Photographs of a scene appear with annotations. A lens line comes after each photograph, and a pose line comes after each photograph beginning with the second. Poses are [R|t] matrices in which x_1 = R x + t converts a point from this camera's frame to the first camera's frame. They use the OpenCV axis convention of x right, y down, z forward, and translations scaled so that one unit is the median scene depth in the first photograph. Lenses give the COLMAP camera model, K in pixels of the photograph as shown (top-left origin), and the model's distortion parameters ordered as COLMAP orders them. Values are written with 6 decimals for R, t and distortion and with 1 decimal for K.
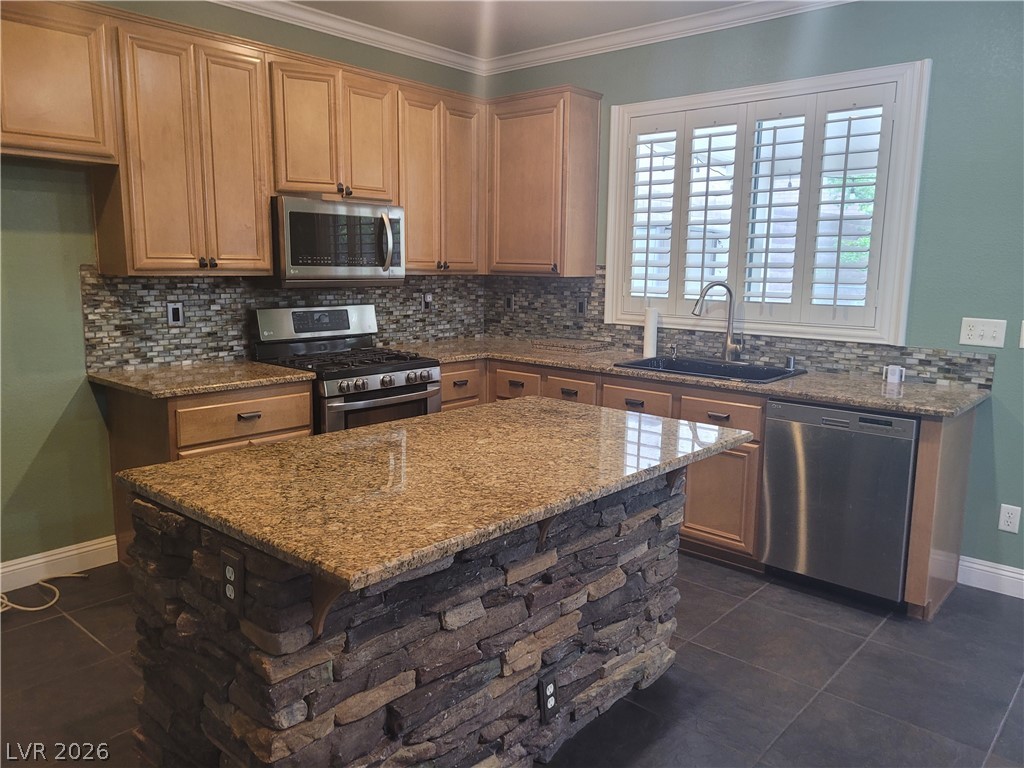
lens RADIAL K [[769.4, 0, 523.5], [0, 769.4, 379.1], [0, 0, 1]] dist [0.056252, -0.034645]
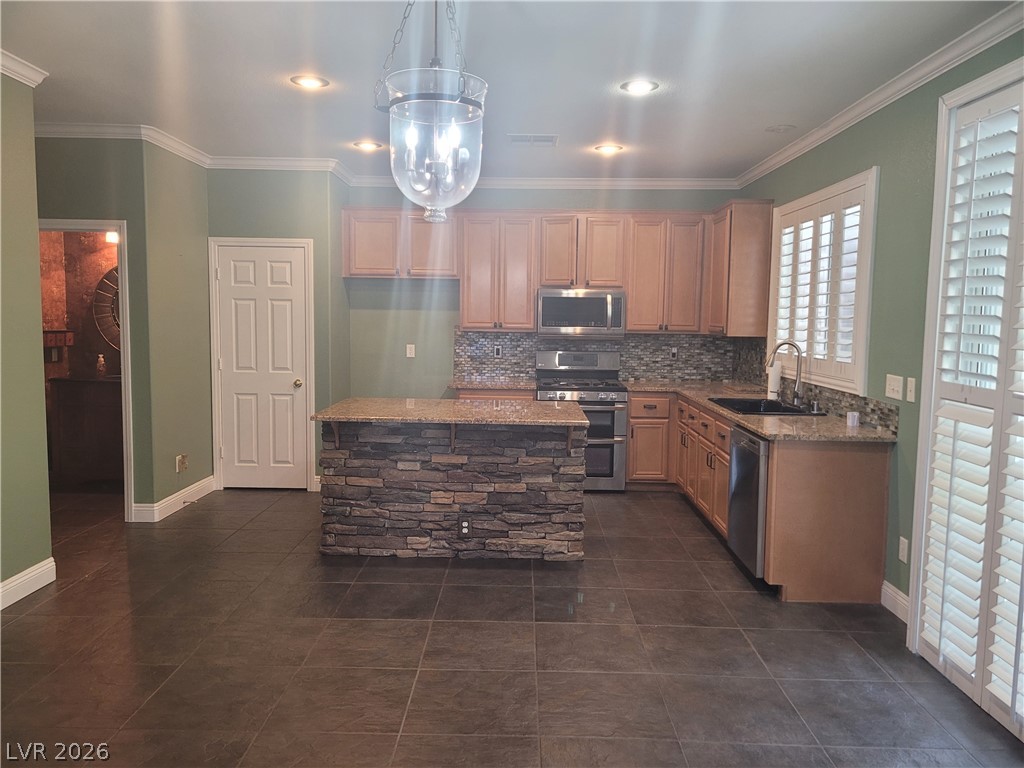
lens RADIAL K [[769.4, 0, 507.5], [0, 769.4, 377.6], [0, 0, 1]] dist [0.056252, -0.034645]
pose [[0.639935, 0.058429, -0.766204, 1.022519], [-0.121975, 0.992187, -0.026212, 0.026336], [0.758686, 0.110231, 0.642062, -0.185992]]
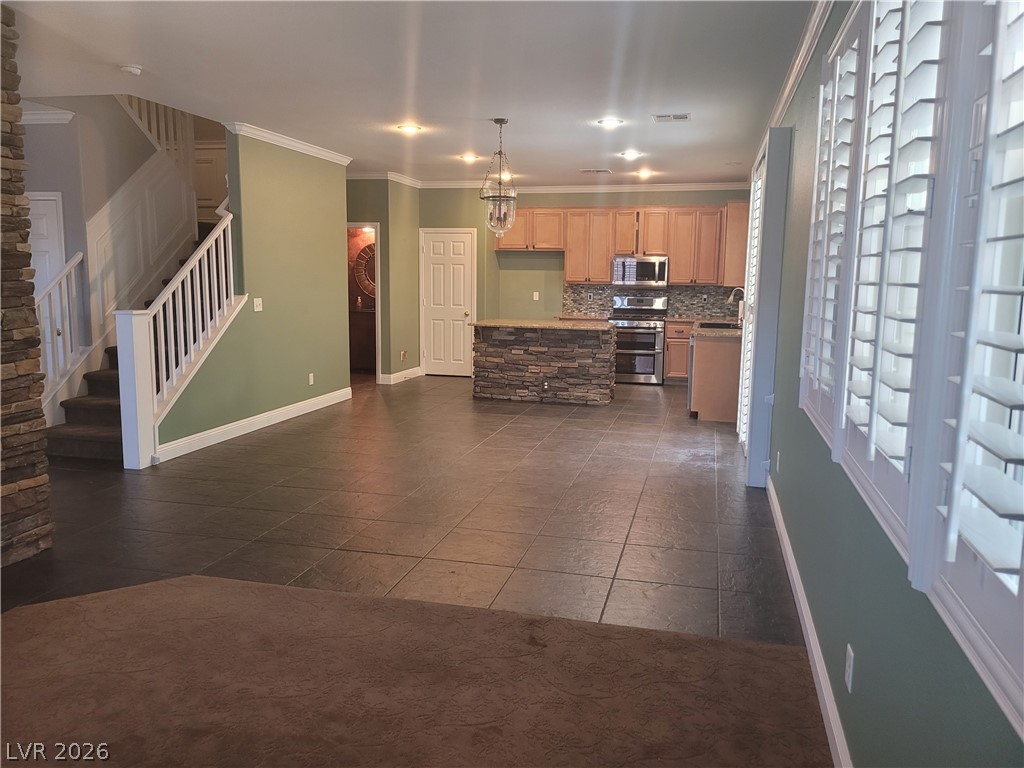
lens RADIAL K [[769.4, 0, 517.6], [0, 769.4, 375.3], [0, 0, 1]] dist [0.056252, -0.034645]
pose [[0.449417, 0.109532, -0.886582, 2.104064], [-0.143692, 0.988395, 0.049272, 0.109487], [0.881690, 0.105251, 0.459941, -0.582107]]
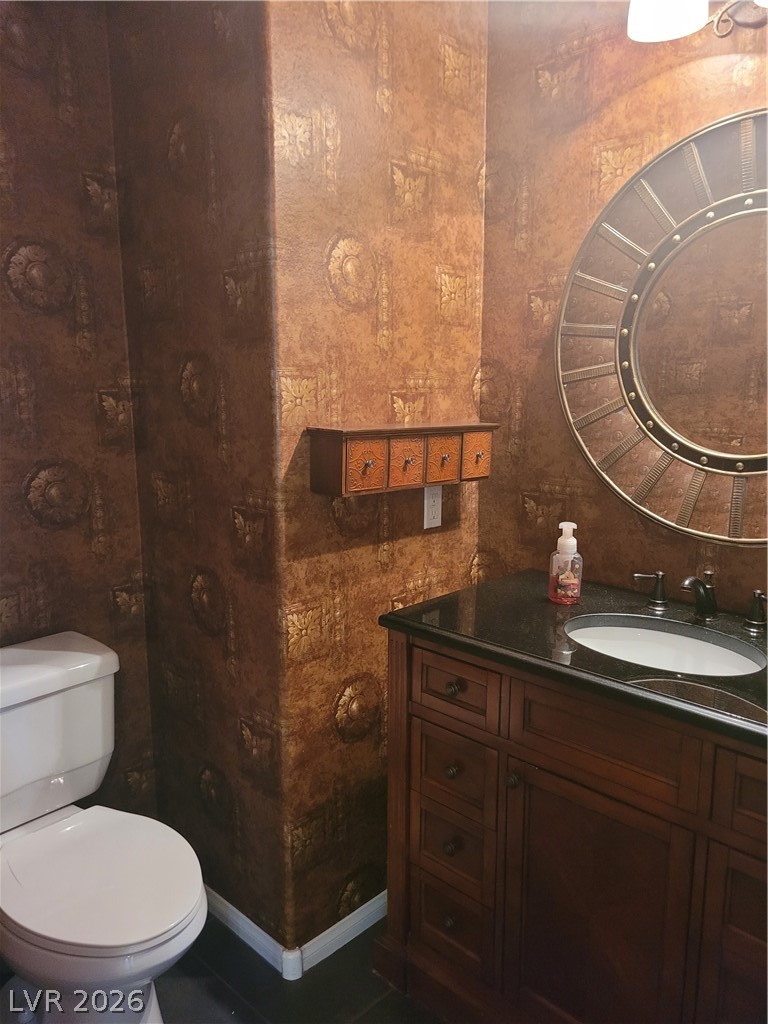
lens RADIAL K [[769.4, 0, 389.6], [0, 769.4, 512.1], [0, 0, 1]] dist [0.056252, -0.034645]
pose [[-0.065859, 0.170599, -0.983137, -0.521490], [-0.148618, 0.972609, 0.178727, -0.033082], [0.986699, 0.157883, -0.038701, 0.167667]]
